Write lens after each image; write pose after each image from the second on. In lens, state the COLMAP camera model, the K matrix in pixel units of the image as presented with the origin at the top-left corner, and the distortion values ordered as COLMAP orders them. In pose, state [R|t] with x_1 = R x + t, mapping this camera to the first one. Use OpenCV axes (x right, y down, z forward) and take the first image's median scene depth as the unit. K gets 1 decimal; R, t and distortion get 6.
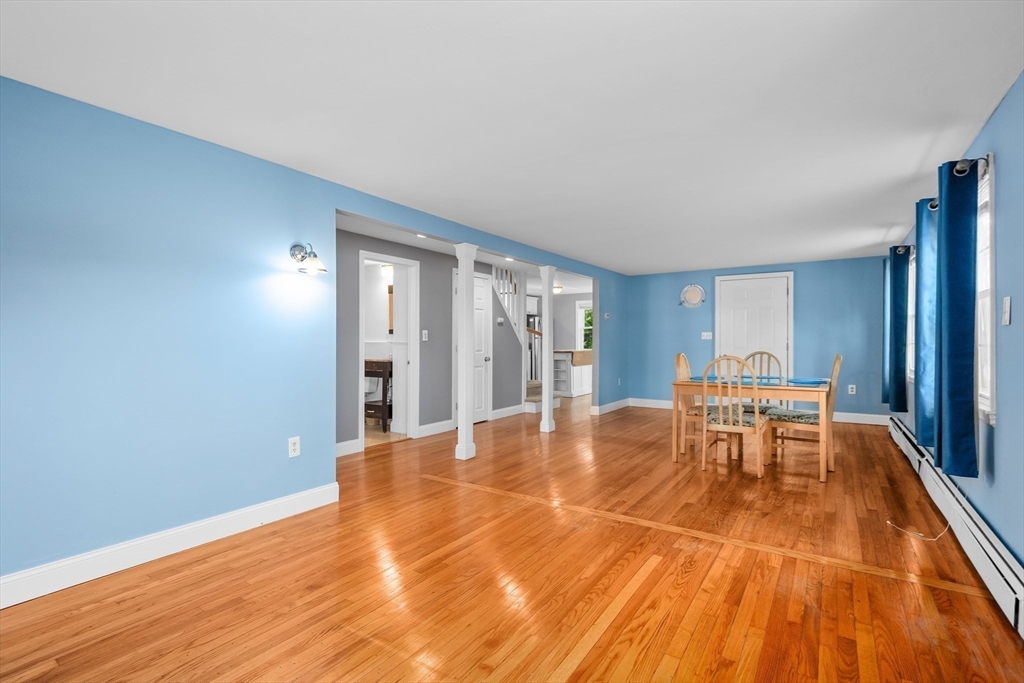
lens RADIAL K [[507.2, 0, 515.6], [0, 507.2, 347.1], [0, 0, 1]] dist [0.002751, 0.000235]
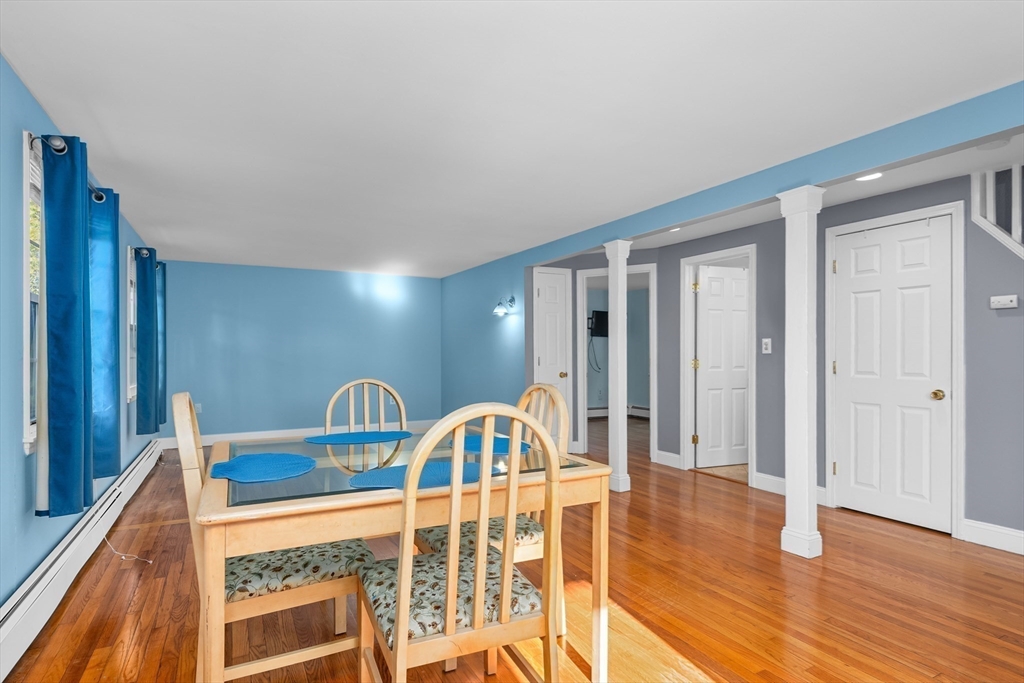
lens RADIAL K [[507.2, 0, 515.6], [0, 507.2, 347.1], [0, 0, 1]] dist [0.002751, 0.000235]
pose [[-0.460250, -0.002436, -0.887786, 0.593944], [-0.005498, 0.999985, 0.000106, -0.019135], [0.887772, 0.004930, -0.460257, 1.003962]]
